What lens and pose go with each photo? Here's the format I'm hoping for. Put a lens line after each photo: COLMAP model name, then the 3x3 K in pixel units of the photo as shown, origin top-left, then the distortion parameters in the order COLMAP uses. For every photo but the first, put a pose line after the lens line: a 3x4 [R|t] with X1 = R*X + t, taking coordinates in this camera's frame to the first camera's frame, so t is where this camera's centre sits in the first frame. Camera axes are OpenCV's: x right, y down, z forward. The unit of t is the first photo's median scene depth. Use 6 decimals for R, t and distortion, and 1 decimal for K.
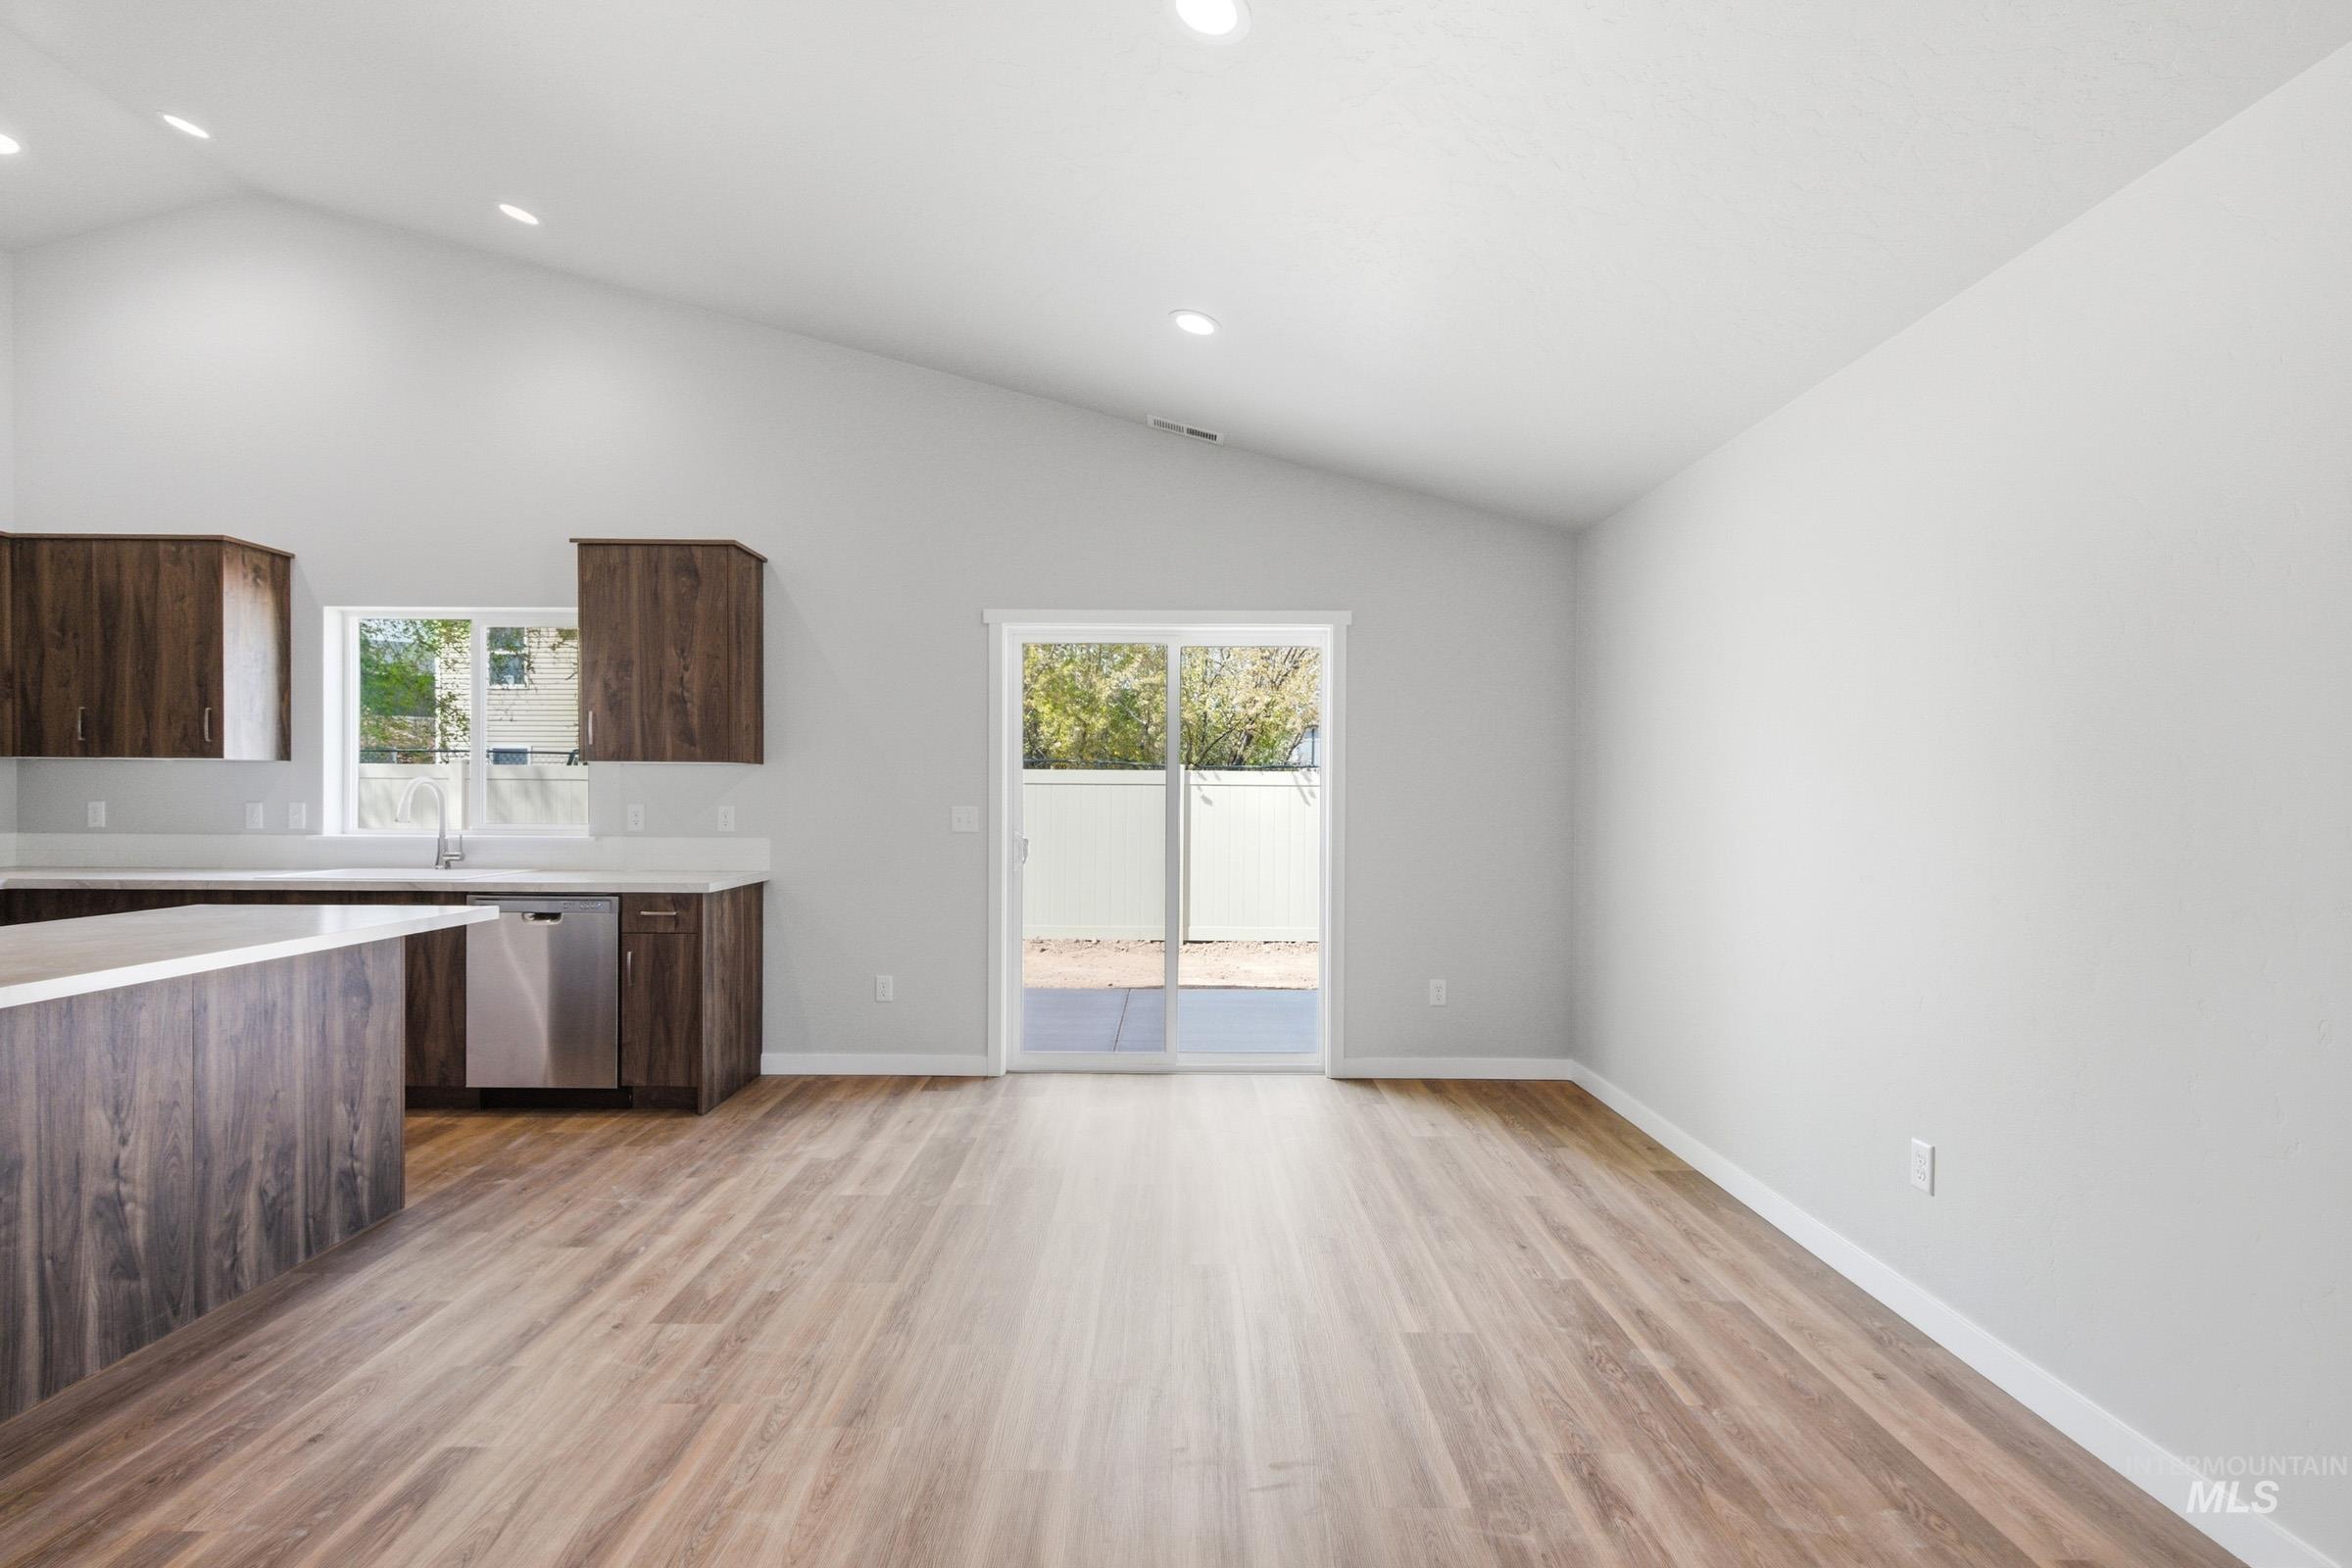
lens RADIAL K [[1100.9, 0, 1169.2], [0, 1100.9, 810.1], [0, 0, 1]] dist [0.013154, -0.006579]
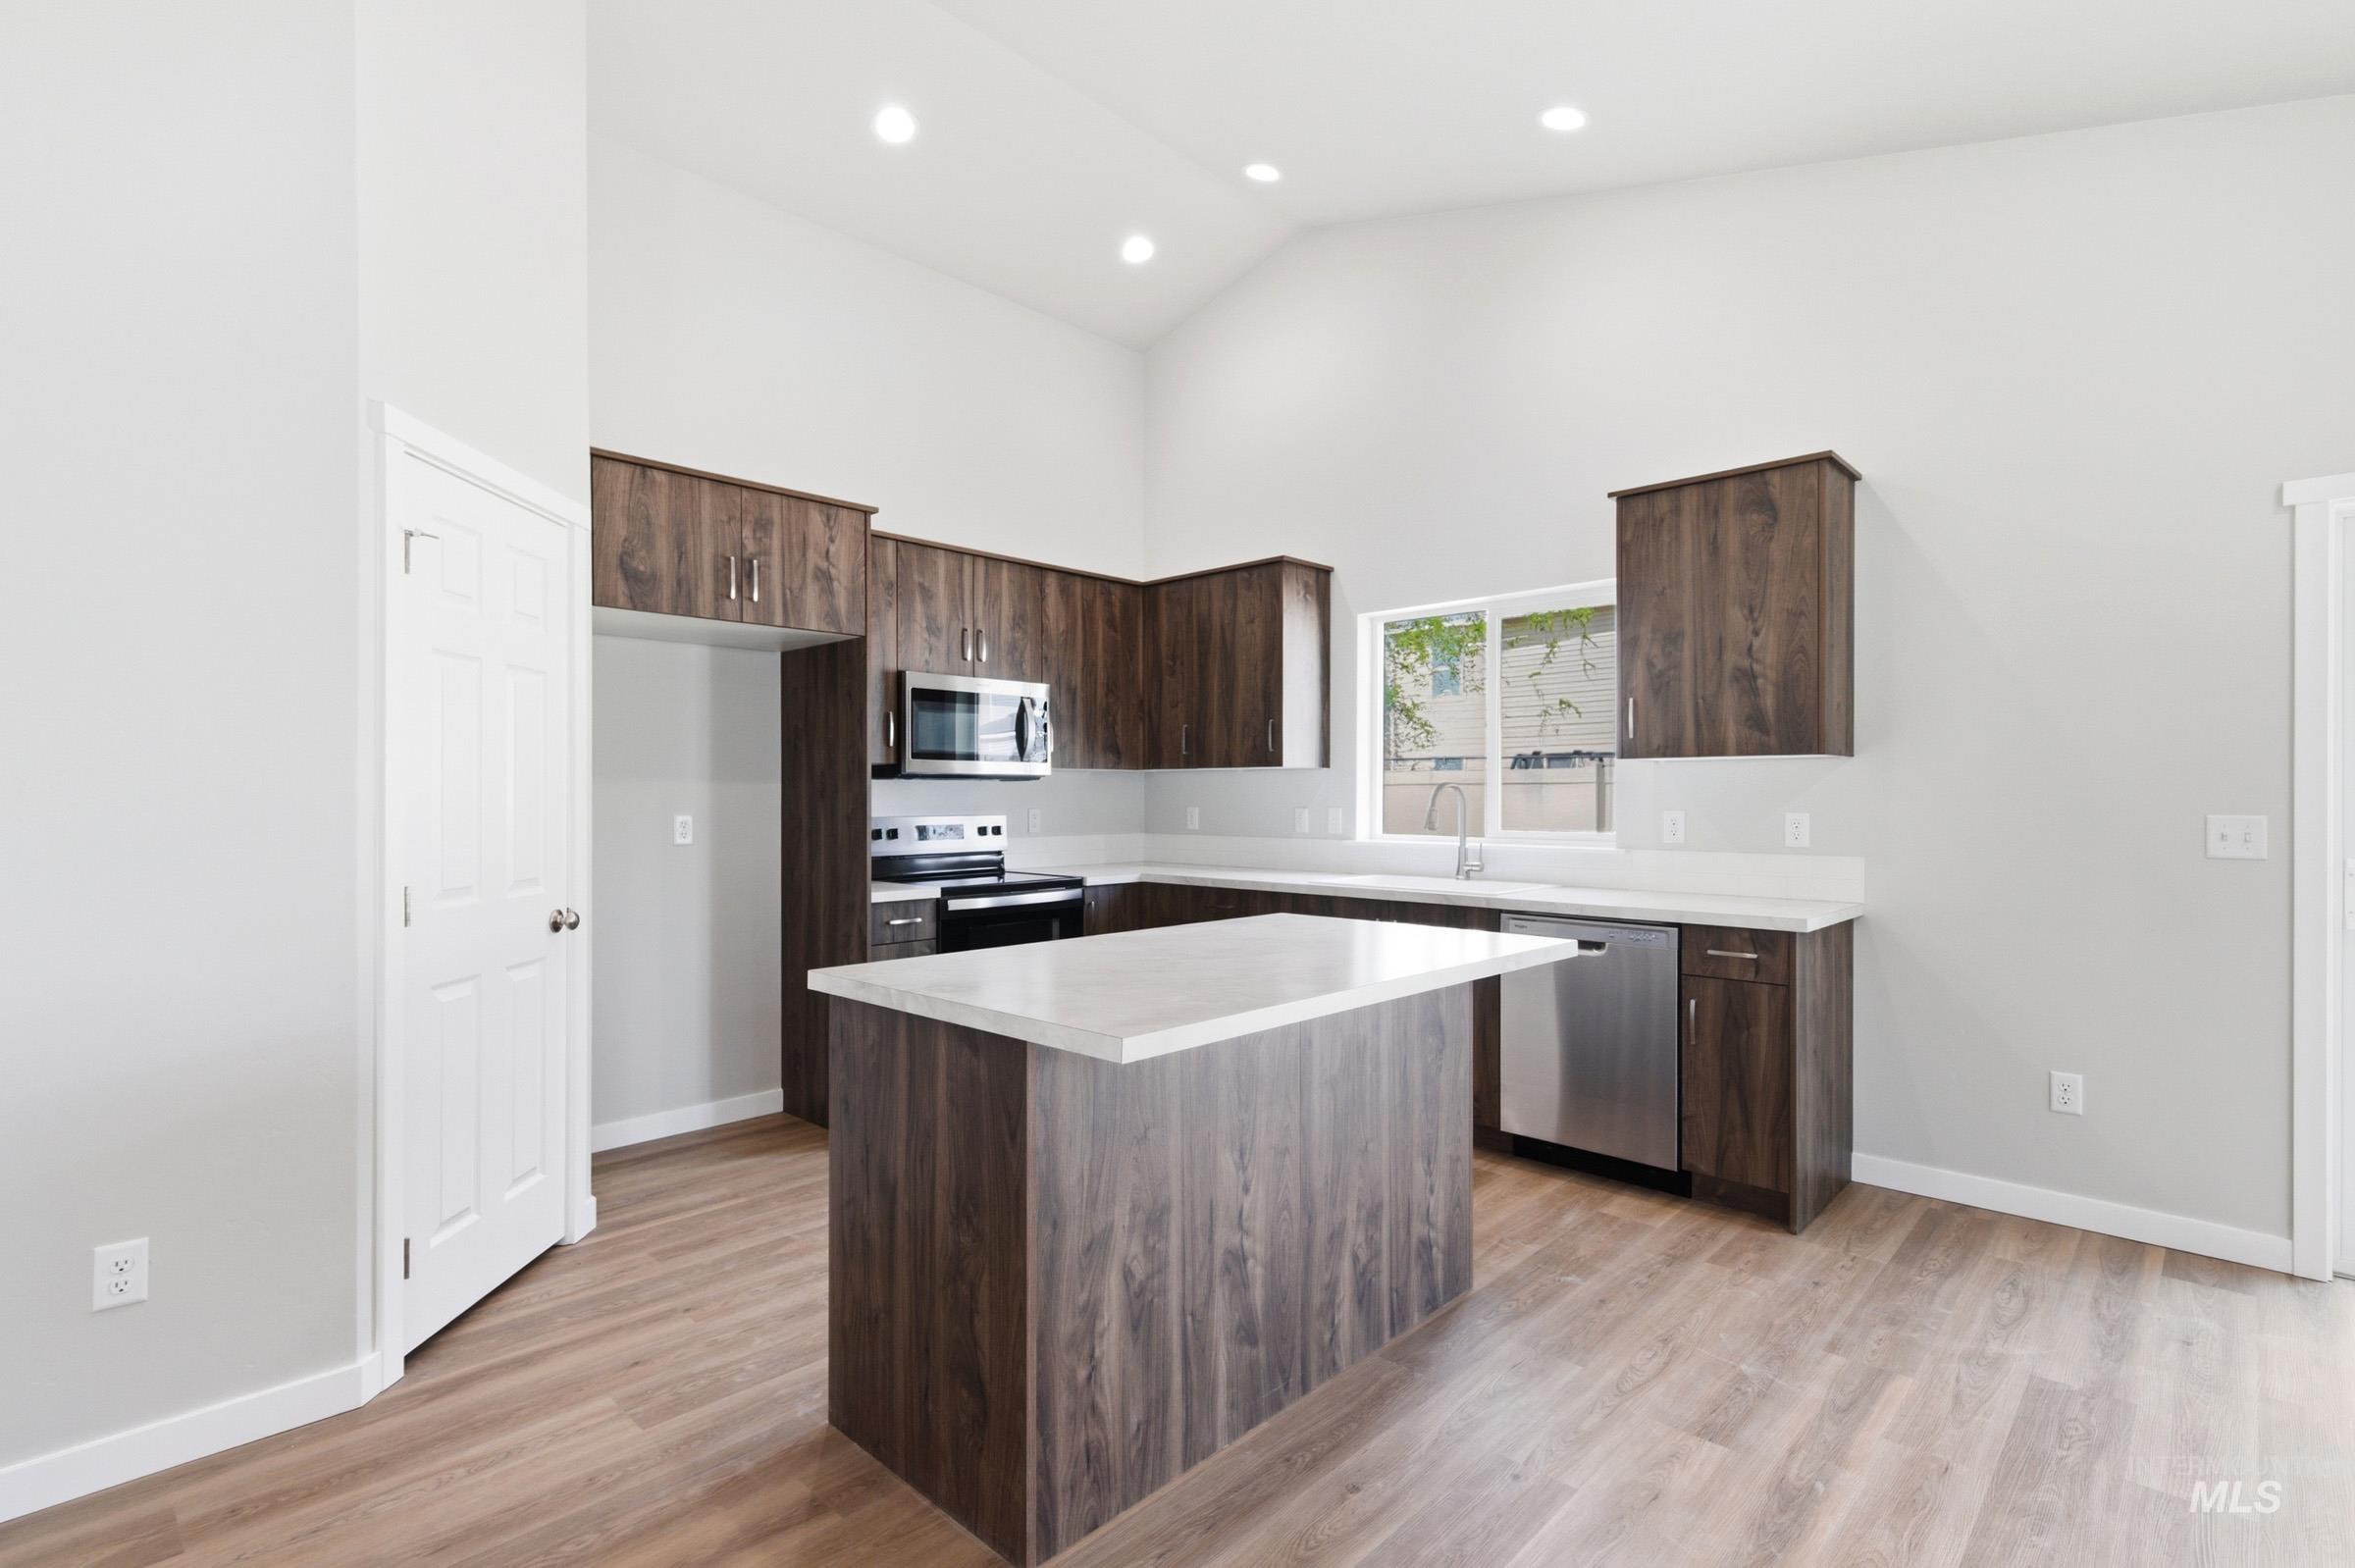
lens RADIAL K [[1102.3, 0, 1172.9], [0, 1102.3, 802.5], [0, 0, 1]] dist [0.013154, -0.006579]
pose [[0.719555, -0.003045, -0.694428, -0.198148], [-0.003962, 0.999956, -0.008491, -0.003015], [0.694424, 0.008861, 0.719512, 0.170058]]
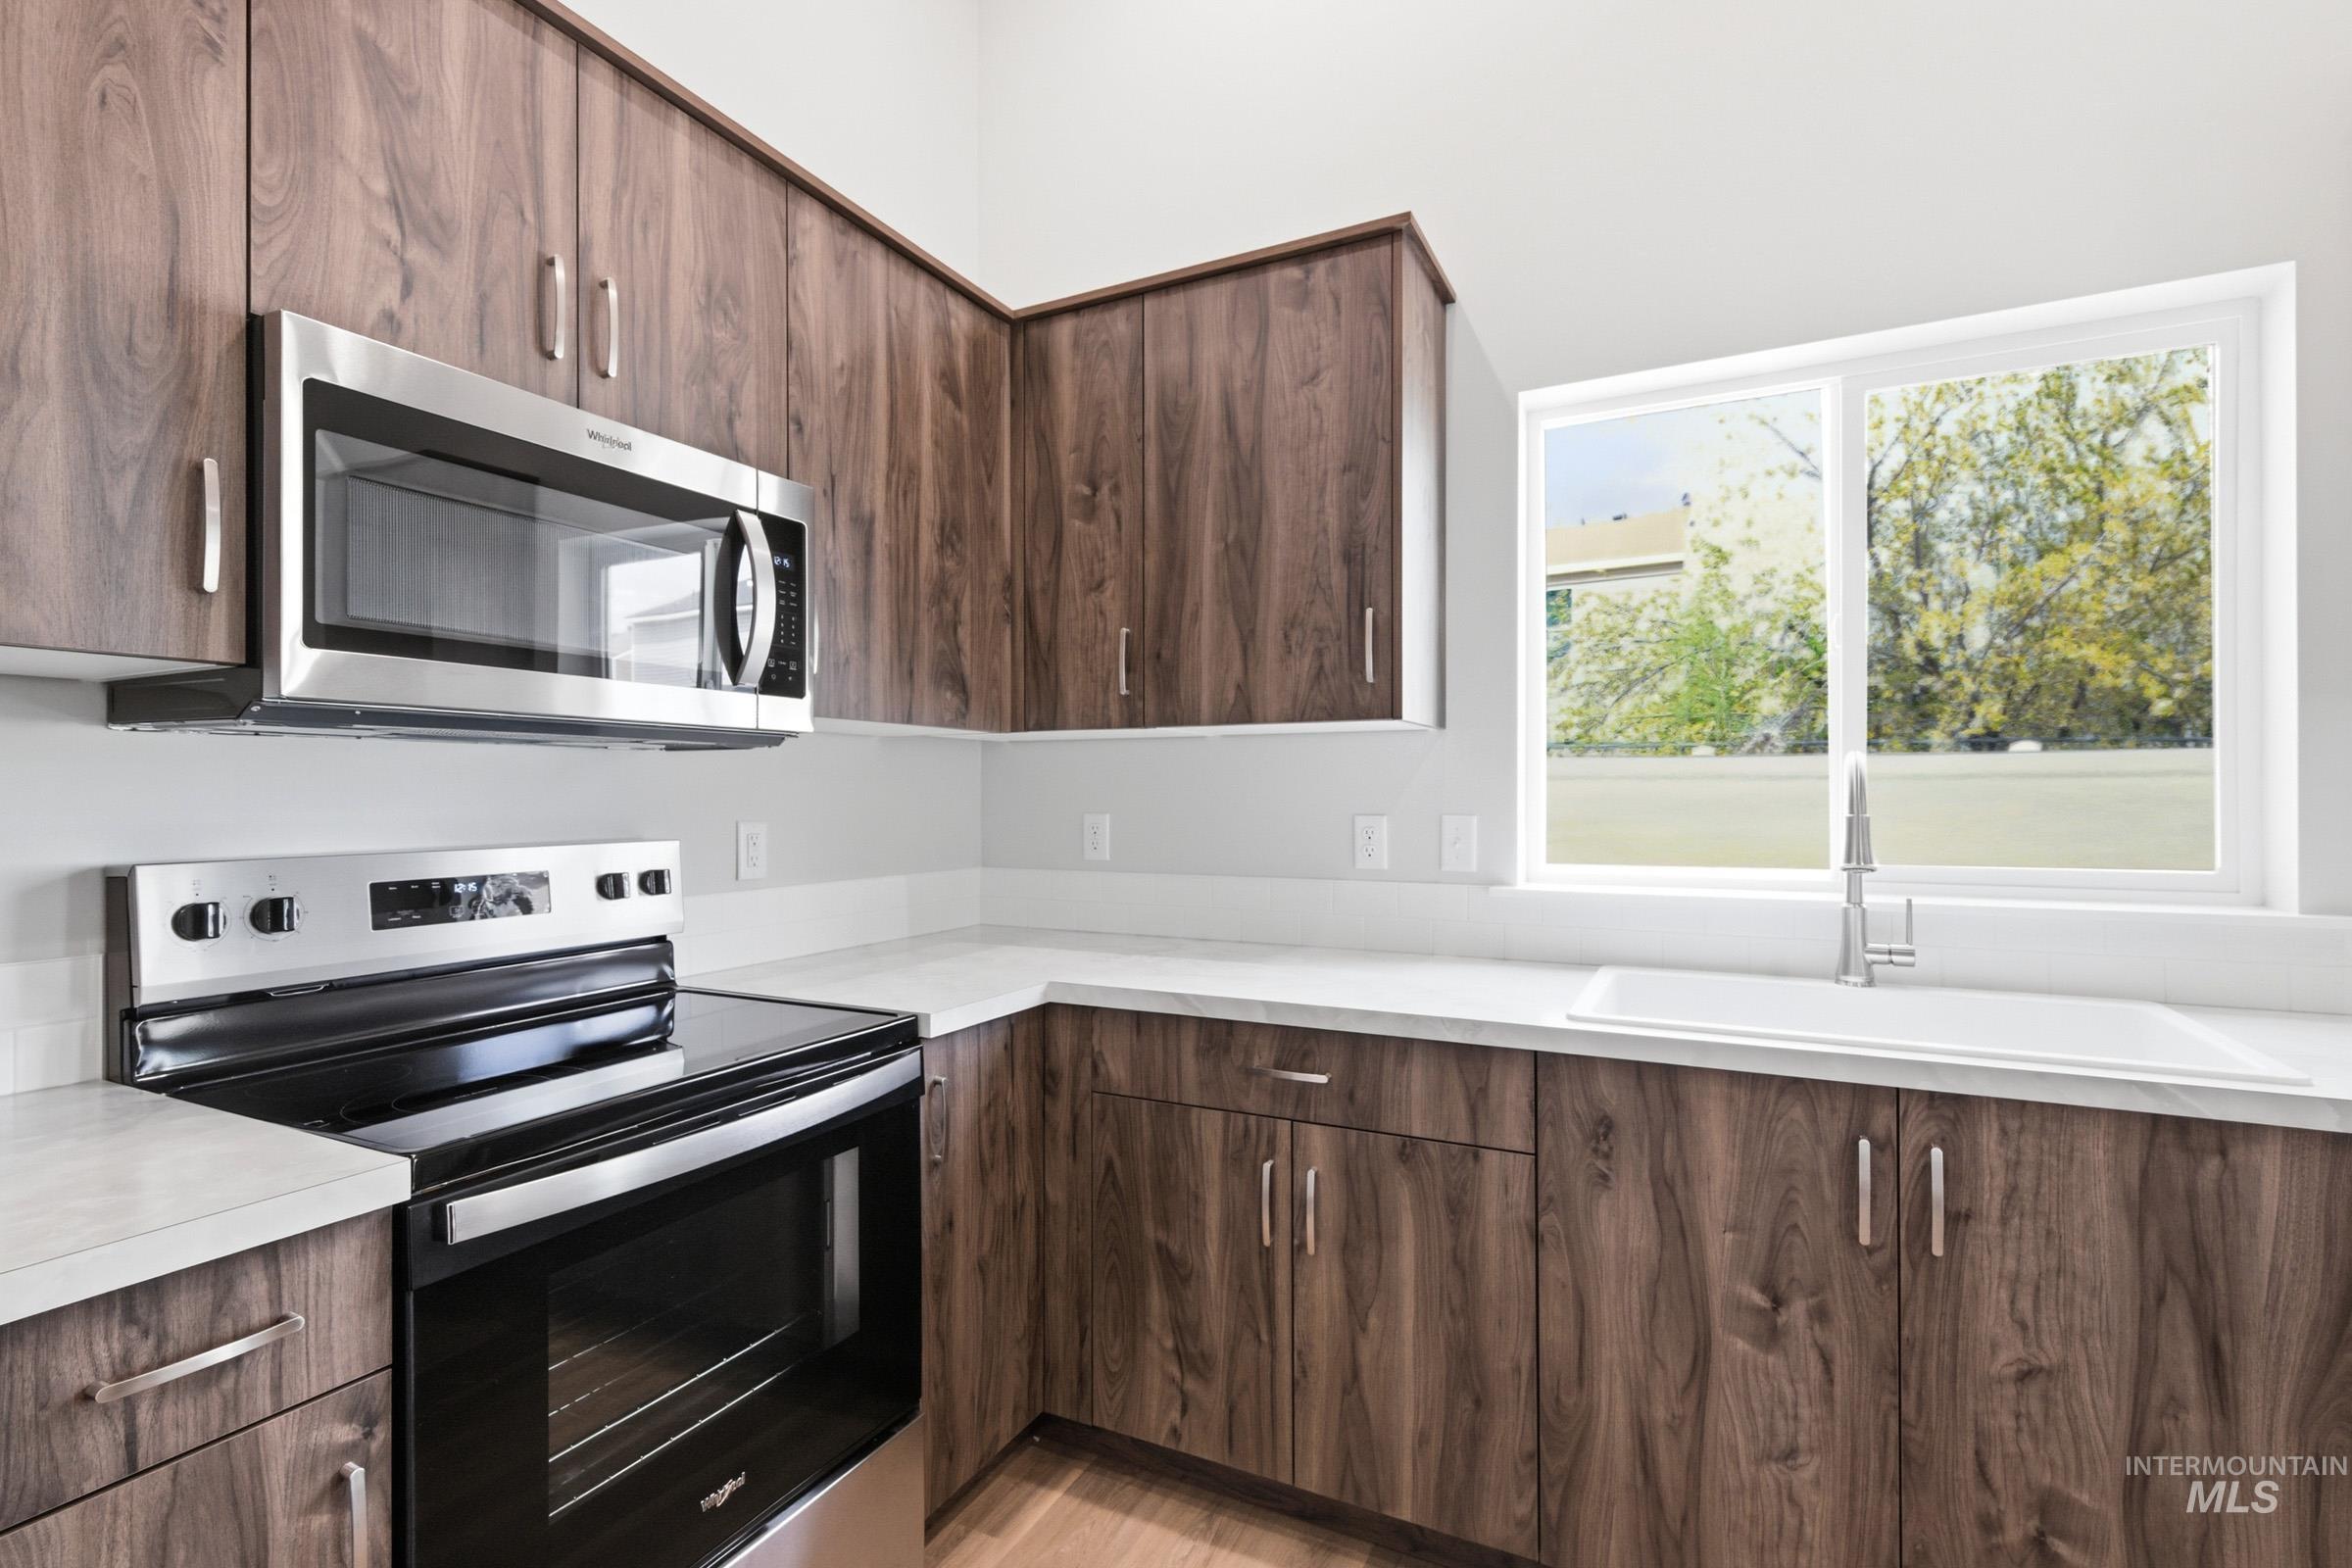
lens RADIAL K [[1080.9, 0, 1172.3], [0, 1080.9, 790.2], [0, 0, 1]] dist [0.017177, -0.007572]
pose [[0.892089, -0.009445, -0.451761, -0.744719], [0.001622, 0.999842, -0.017702, -0.010880], [0.451857, 0.015059, 0.891963, 0.574445]]
